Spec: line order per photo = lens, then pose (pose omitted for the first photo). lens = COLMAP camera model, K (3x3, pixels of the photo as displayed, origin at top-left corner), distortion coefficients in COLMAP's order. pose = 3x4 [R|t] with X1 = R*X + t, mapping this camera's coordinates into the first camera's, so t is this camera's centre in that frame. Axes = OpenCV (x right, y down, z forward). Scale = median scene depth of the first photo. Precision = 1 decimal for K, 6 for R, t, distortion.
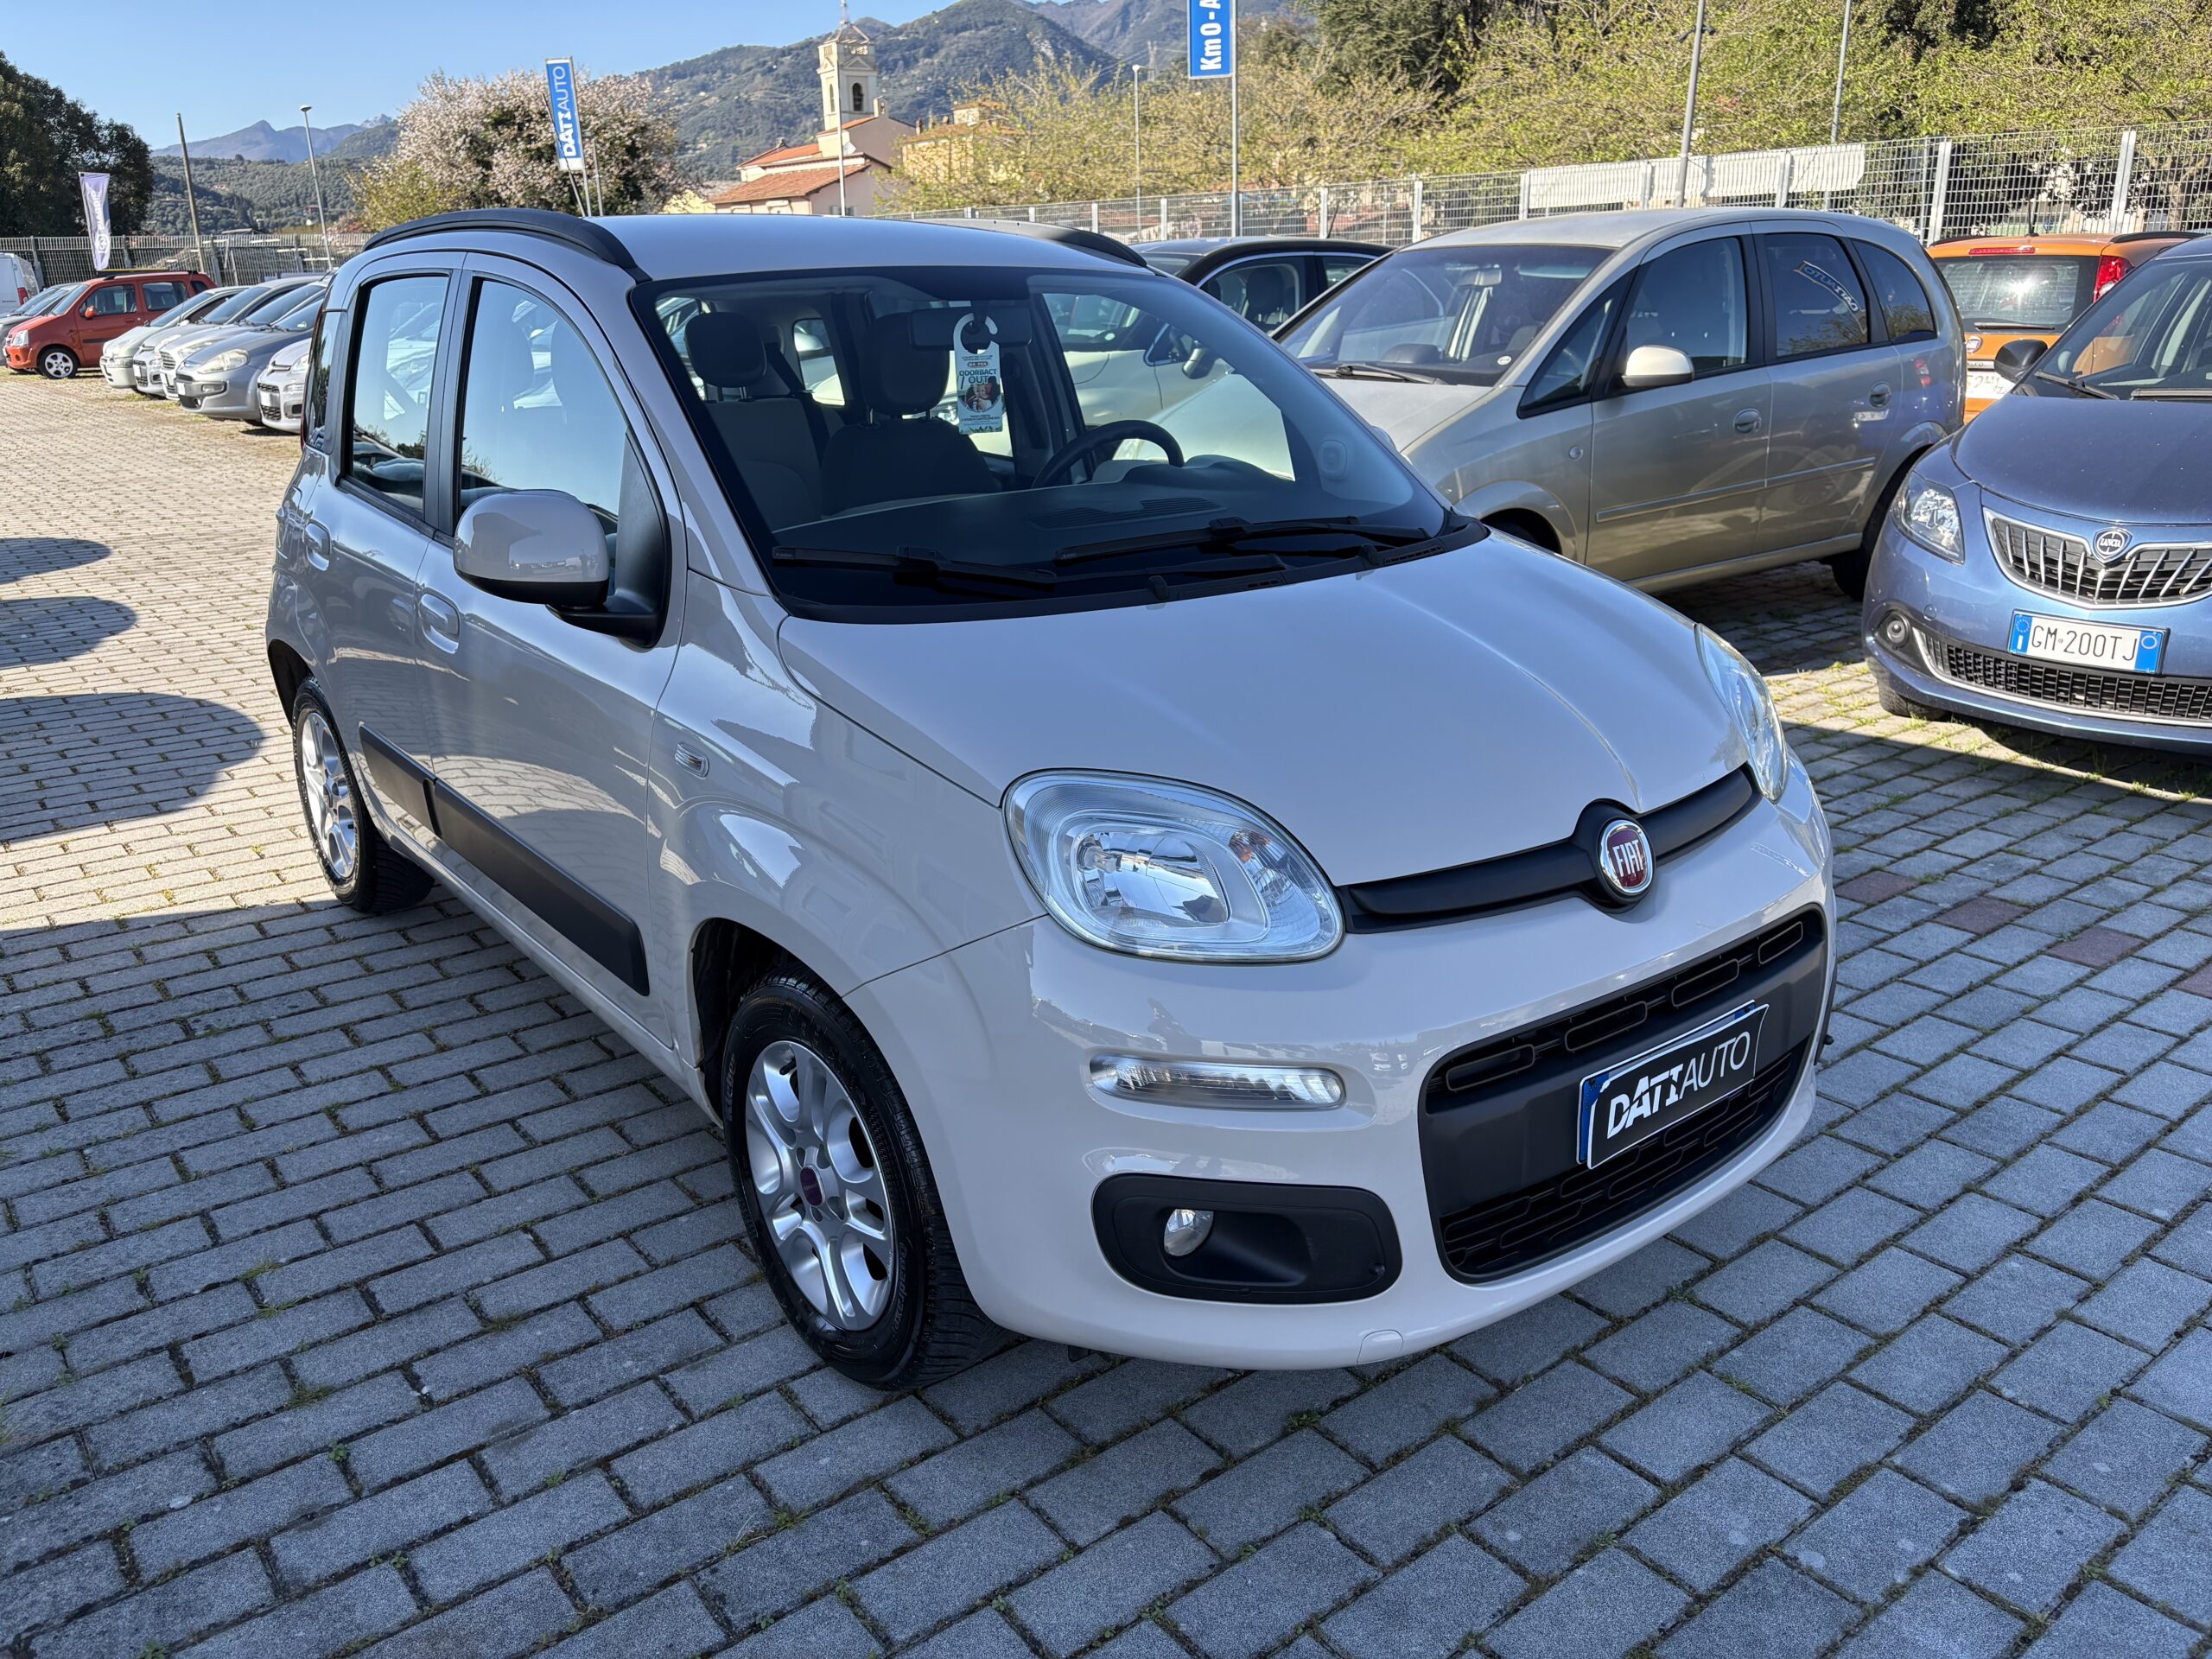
lens RADIAL K [[1667.2, 0, 1117.9], [0, 1667.2, 833.2], [0, 0, 1]] dist [0.063259, -0.078194]
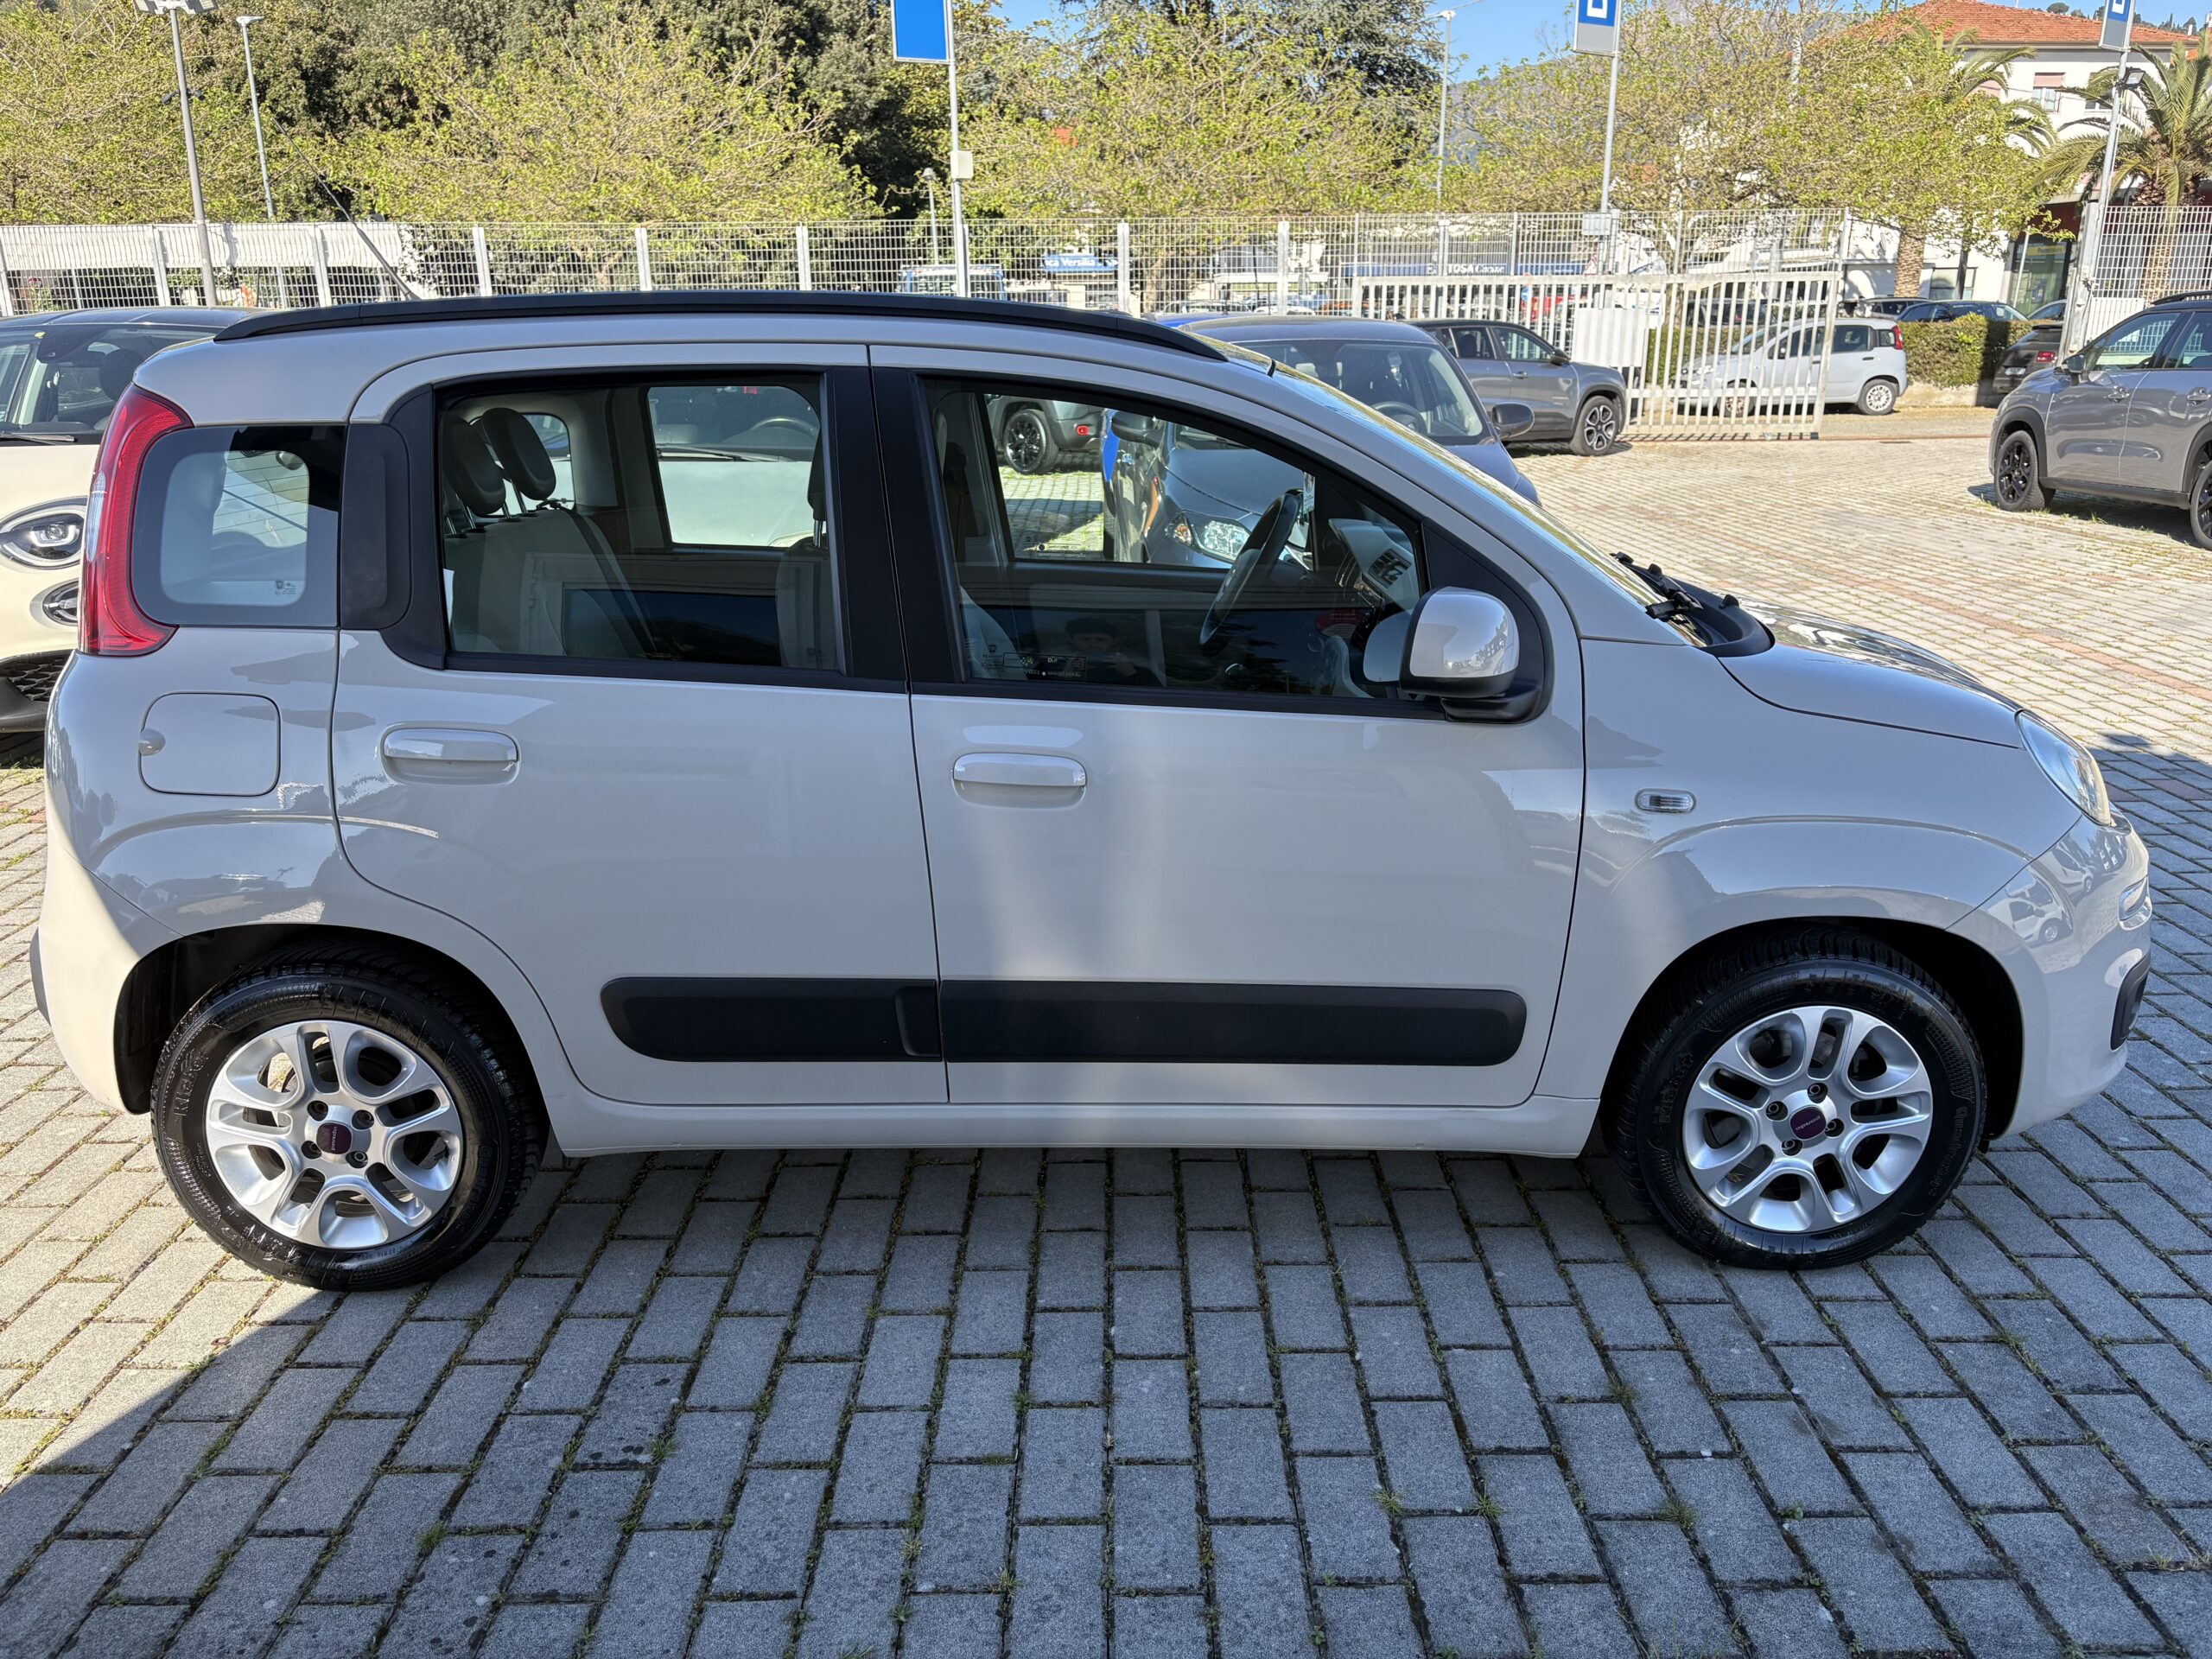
lens RADIAL K [[1667.2, 0, 1117.9], [0, 1667.2, 833.2], [0, 0, 1]] dist [0.063259, -0.078194]
pose [[0.616658, -0.218528, 0.756293, -0.844557], [0.247403, 0.965821, 0.077345, -0.127455], [-0.747345, 0.139413, 0.649645, 0.352168]]
